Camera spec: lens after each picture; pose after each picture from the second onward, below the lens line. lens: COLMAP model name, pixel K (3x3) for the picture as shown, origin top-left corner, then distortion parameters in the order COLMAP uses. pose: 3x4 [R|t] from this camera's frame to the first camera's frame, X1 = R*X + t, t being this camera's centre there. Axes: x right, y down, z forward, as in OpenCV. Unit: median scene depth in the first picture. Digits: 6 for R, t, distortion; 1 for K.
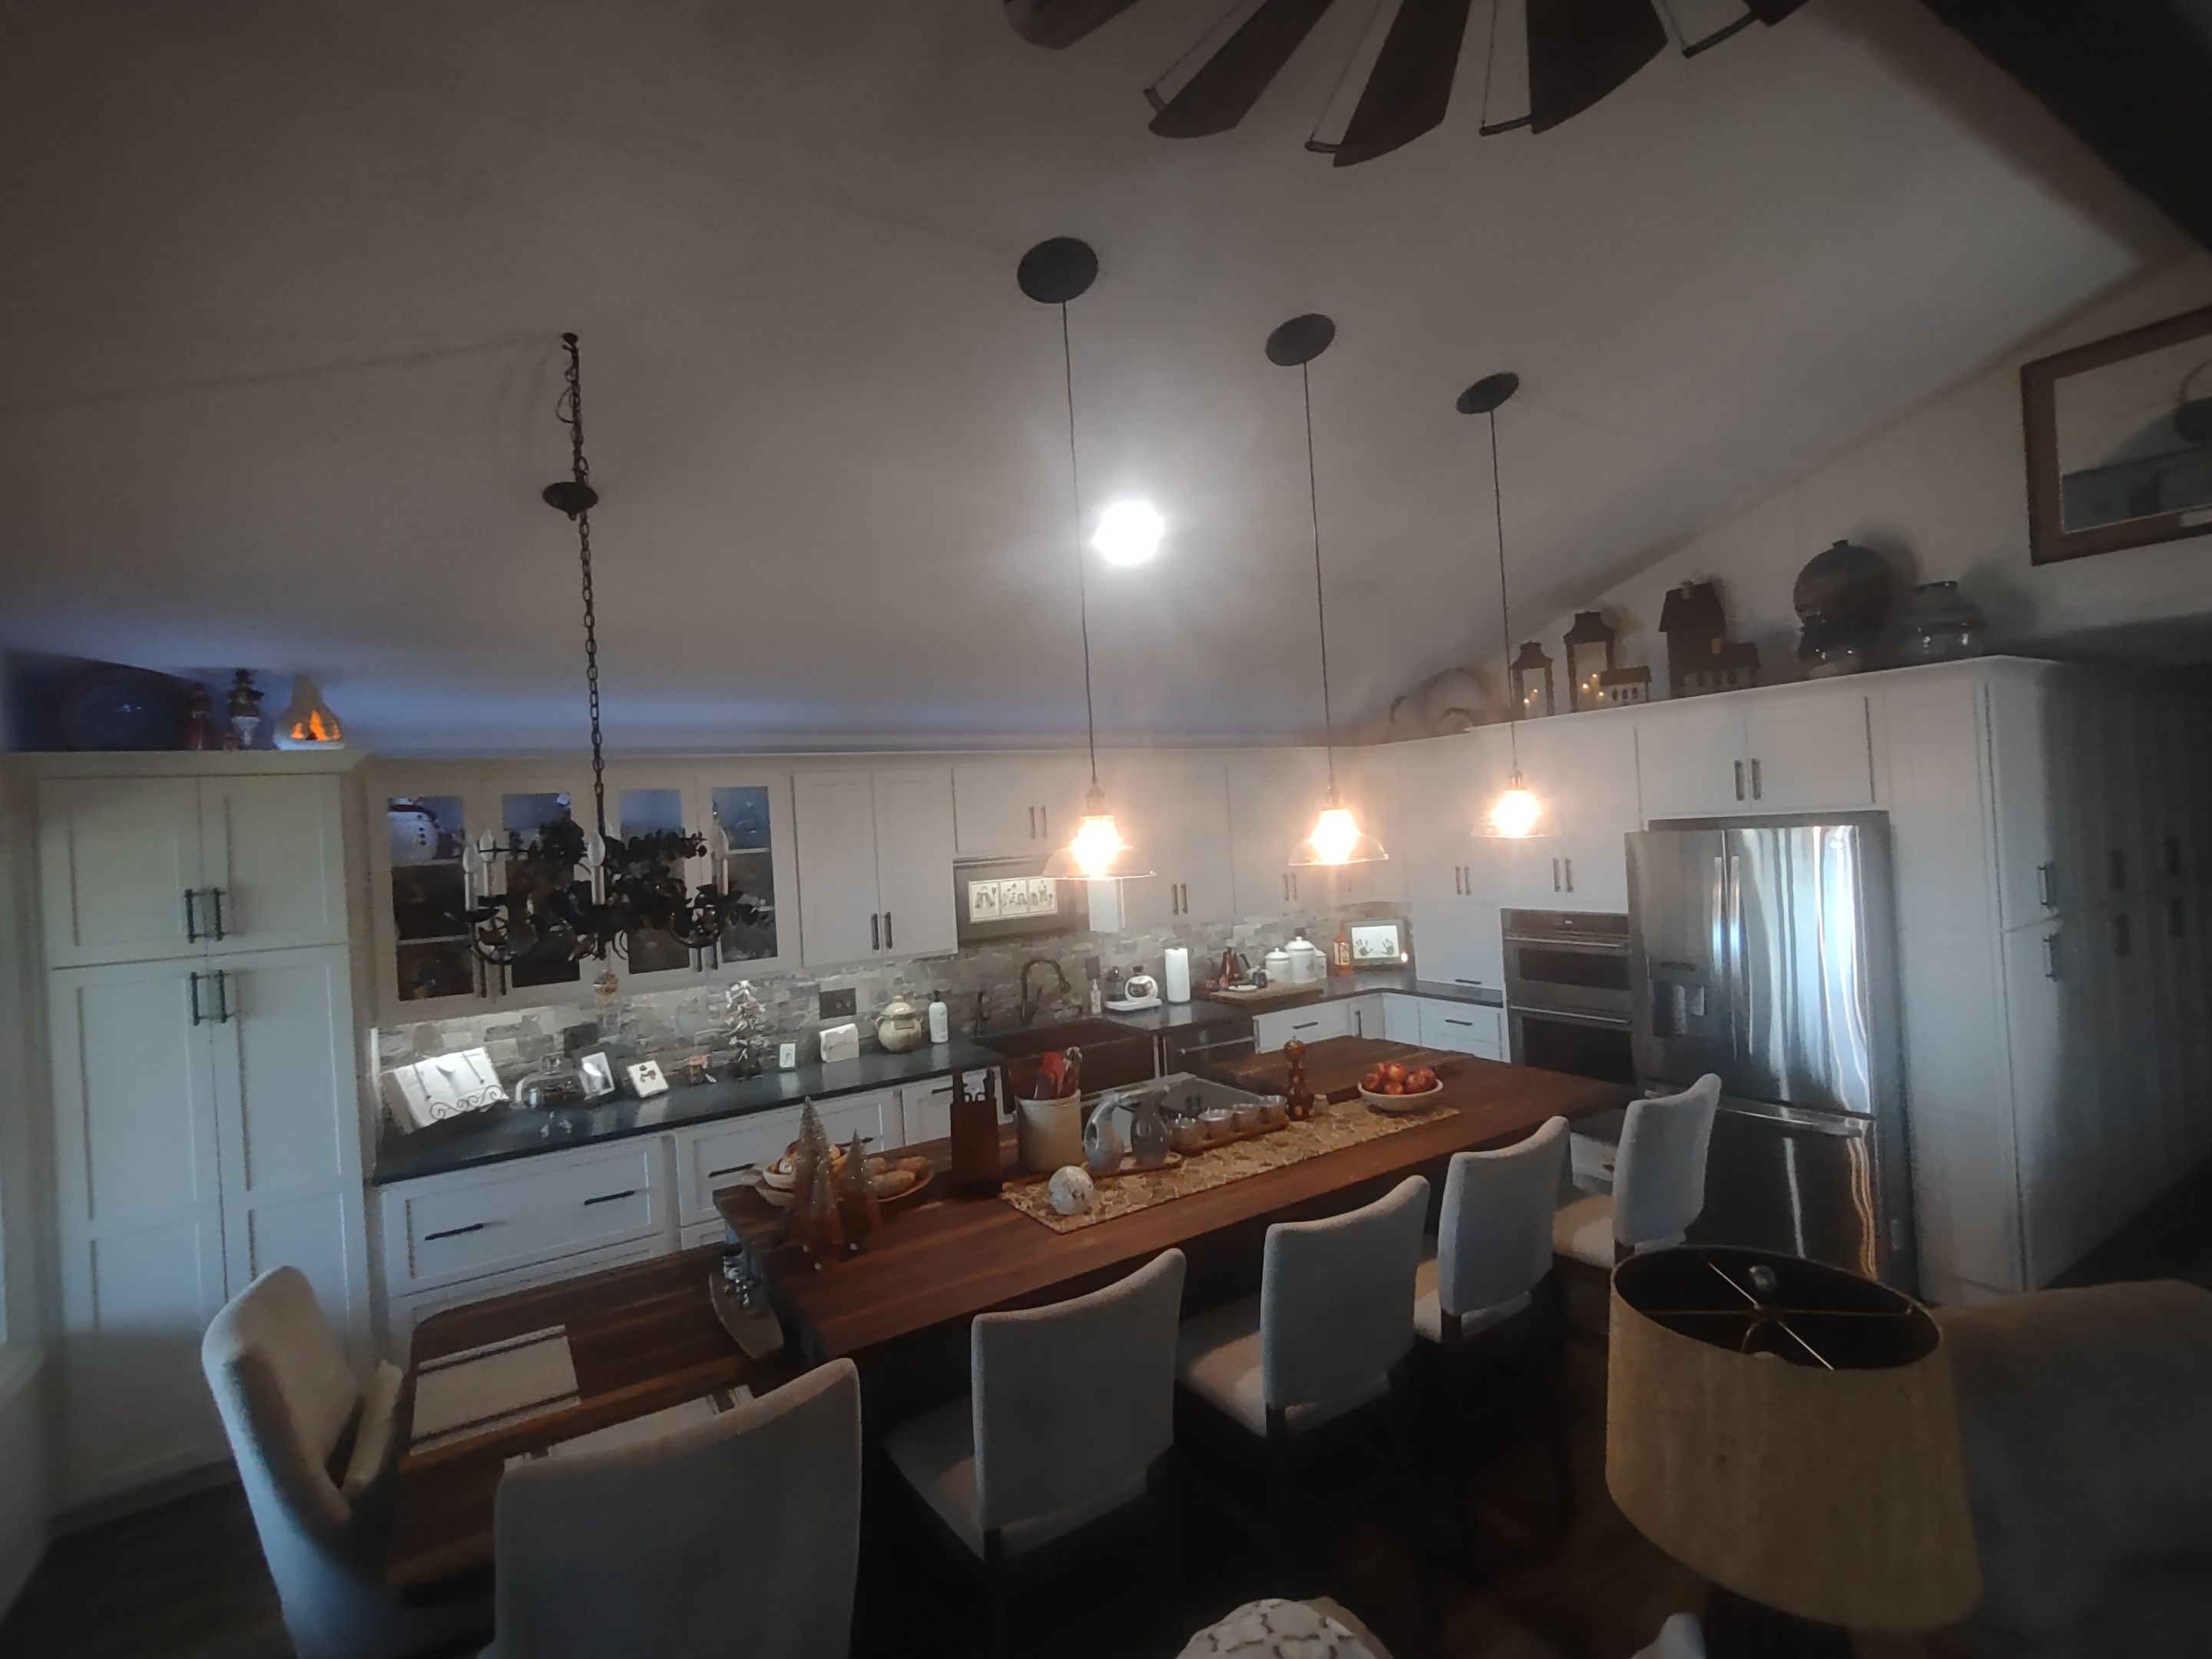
lens RADIAL K [[1022.7, 0, 1122.5], [0, 1022.7, 823.5], [0, 0, 1]] dist [-0.002442, 0.000461]
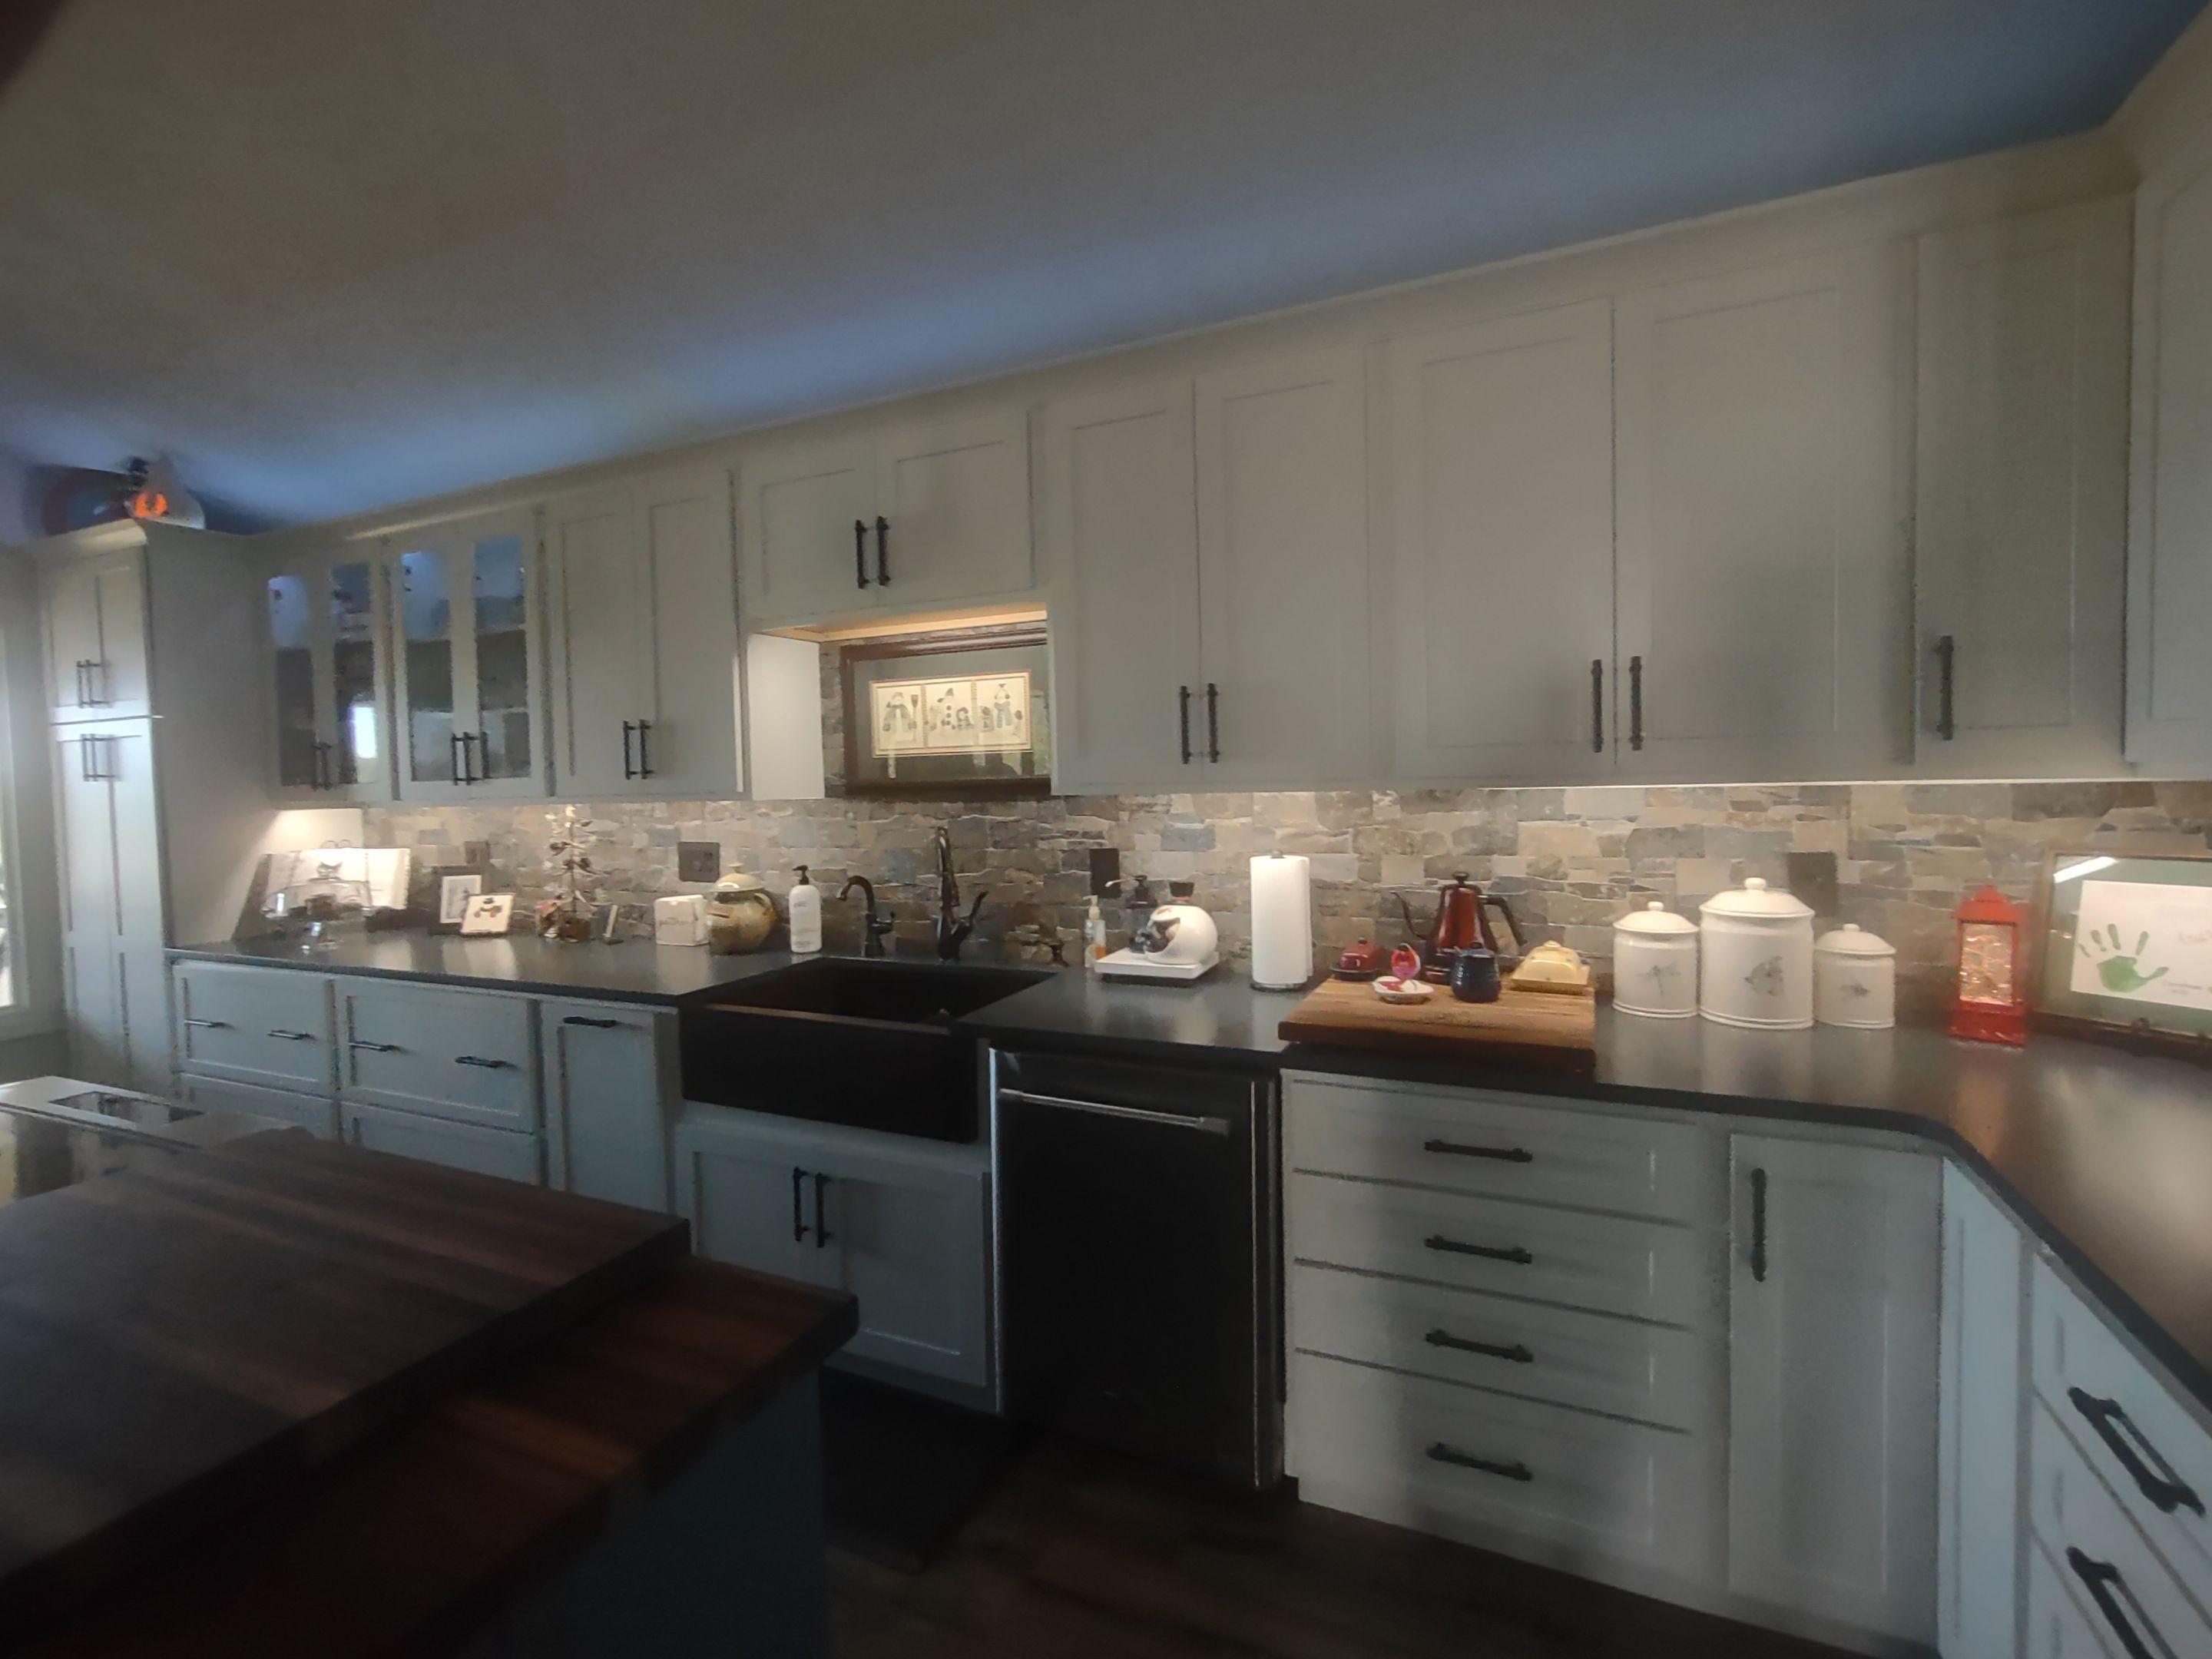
lens RADIAL K [[1010.8, 0, 1110.4], [0, 1010.8, 808.3], [0, 0, 1]] dist [-0.000838, 0.000341]
pose [[0.543563, 0.075260, -0.835988, 0.422171], [-0.001911, 0.996081, 0.088429, 0.082991], [0.839366, -0.046469, 0.541576, 0.879138]]
